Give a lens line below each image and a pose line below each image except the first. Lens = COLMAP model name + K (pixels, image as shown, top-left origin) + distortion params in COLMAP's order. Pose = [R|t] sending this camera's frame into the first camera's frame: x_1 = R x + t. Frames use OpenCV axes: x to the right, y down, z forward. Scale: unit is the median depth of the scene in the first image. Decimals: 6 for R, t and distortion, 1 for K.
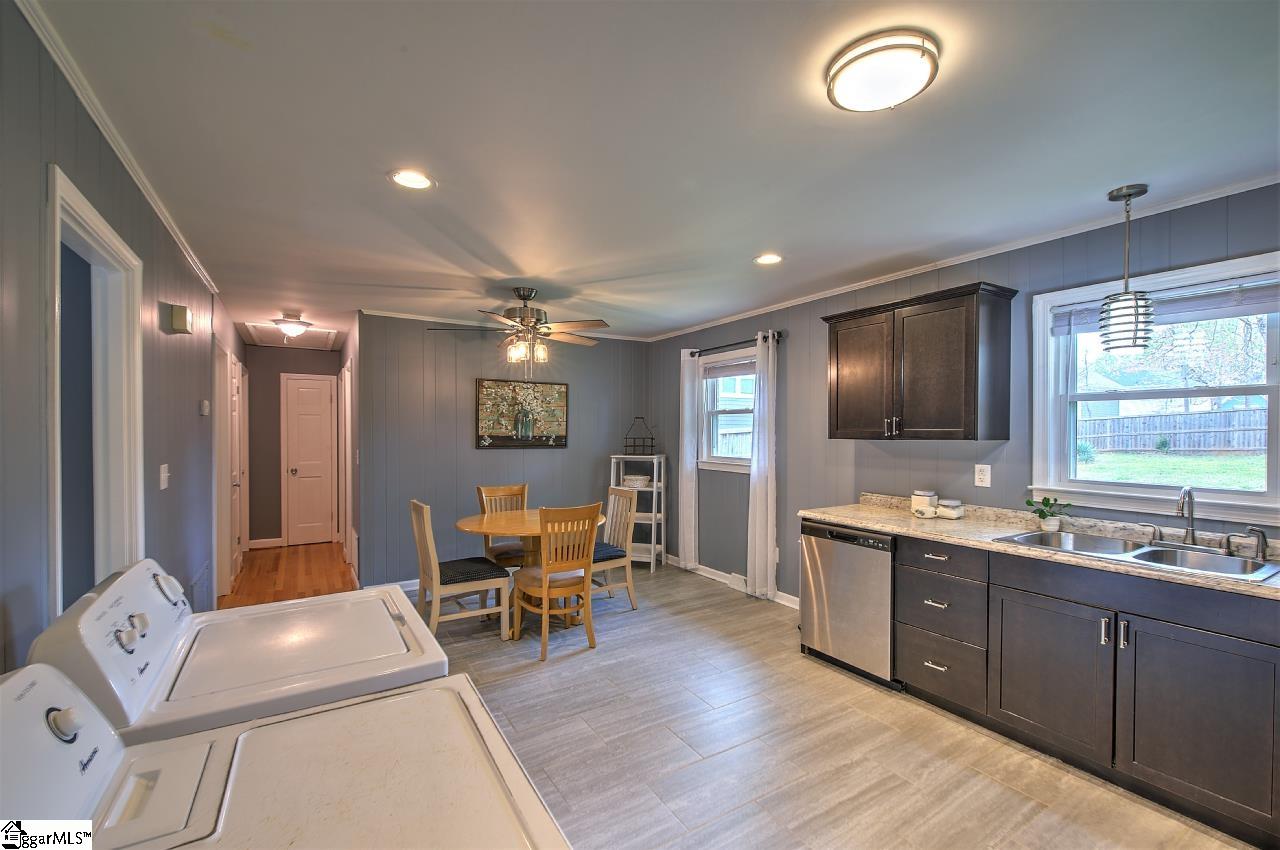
lens RADIAL K [[542.8, 0, 646.5], [0, 542.8, 437.8], [0, 0, 1]] dist [0.002372, -0.002950]
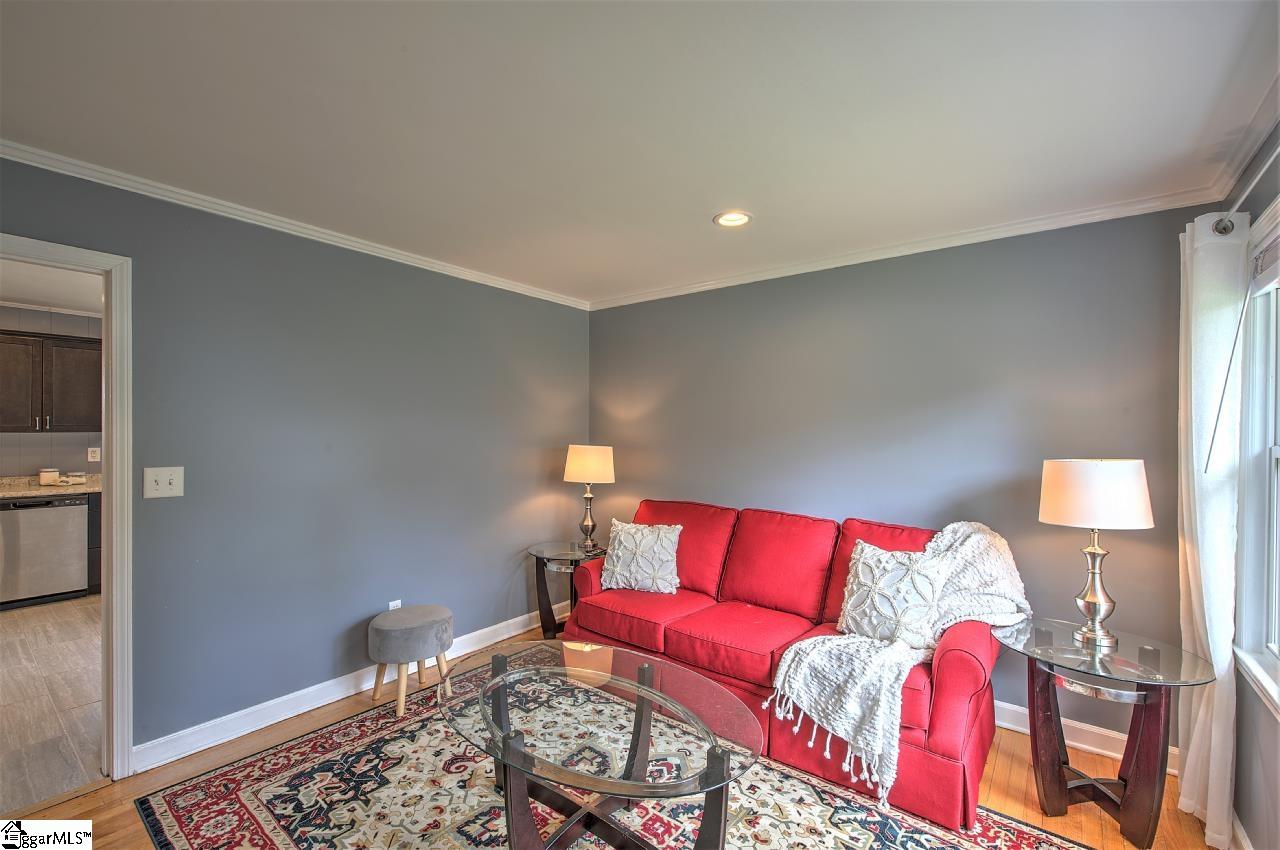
lens RADIAL K [[546.5, 0, 642.1], [0, 546.5, 436.6], [0, 0, 1]] dist [-0.000921, -0.000198]
pose [[-0.343525, -0.013125, 0.939052, -0.870582], [0.006792, 0.999841, 0.016460, 0.000783], [-0.939119, 0.012033, -0.343381, 0.022126]]
